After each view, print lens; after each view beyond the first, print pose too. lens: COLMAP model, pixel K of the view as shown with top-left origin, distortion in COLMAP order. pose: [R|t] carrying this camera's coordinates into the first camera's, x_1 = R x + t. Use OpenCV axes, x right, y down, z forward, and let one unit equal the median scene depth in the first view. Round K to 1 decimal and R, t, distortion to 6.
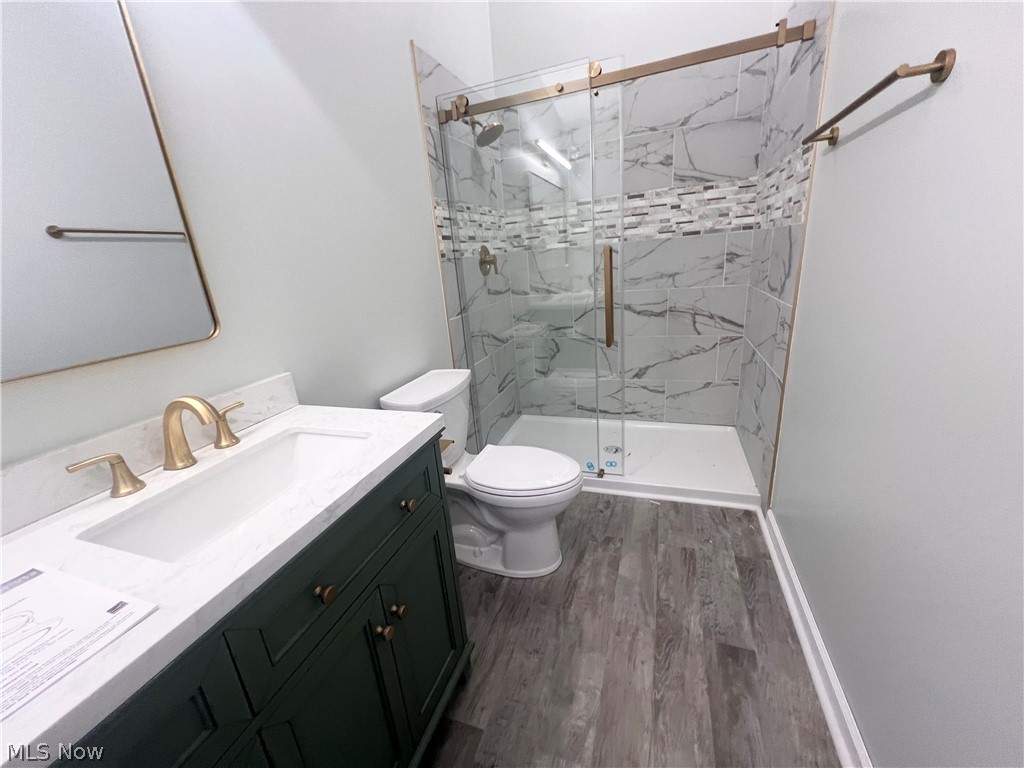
lens RADIAL K [[409.2, 0, 510.1], [0, 409.2, 385.3], [0, 0, 1]] dist [-0.001912, -0.000167]
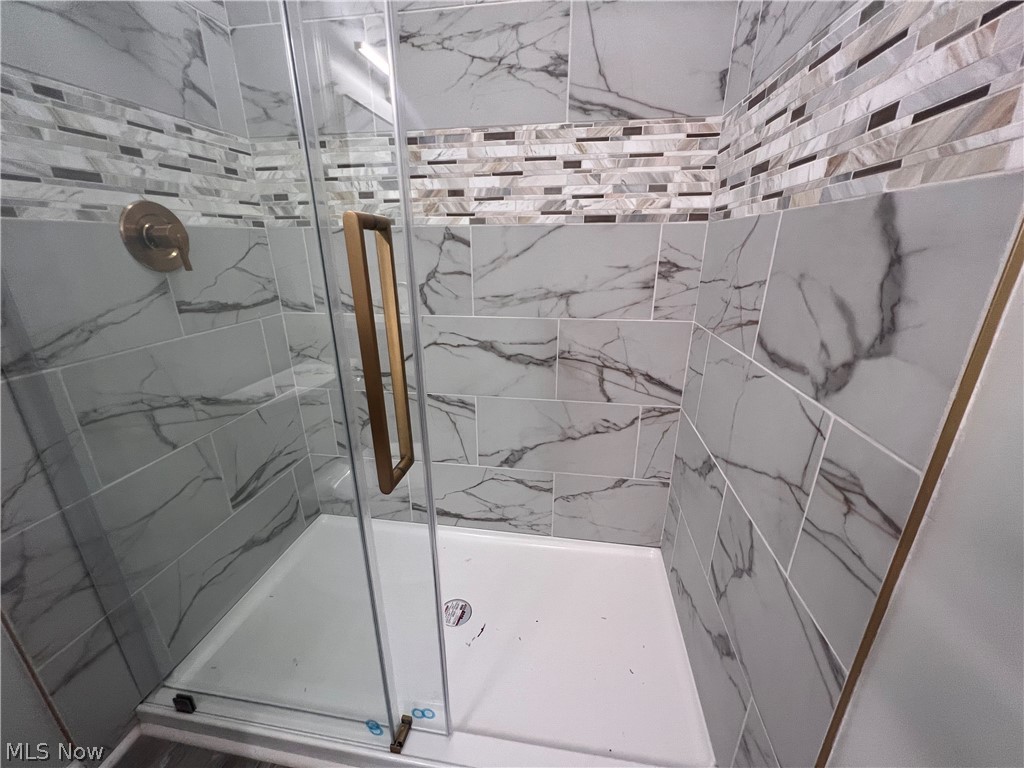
lens RADIAL K [[409.2, 0, 511.9], [0, 409.2, 386.5], [0, 0, 1]] dist [-0.001912, -0.000167]
pose [[0.977604, 0.010726, 0.210181, 0.216810], [-0.015079, 0.999703, 0.019123, -0.158390], [-0.209913, -0.021864, 0.977476, 0.486999]]
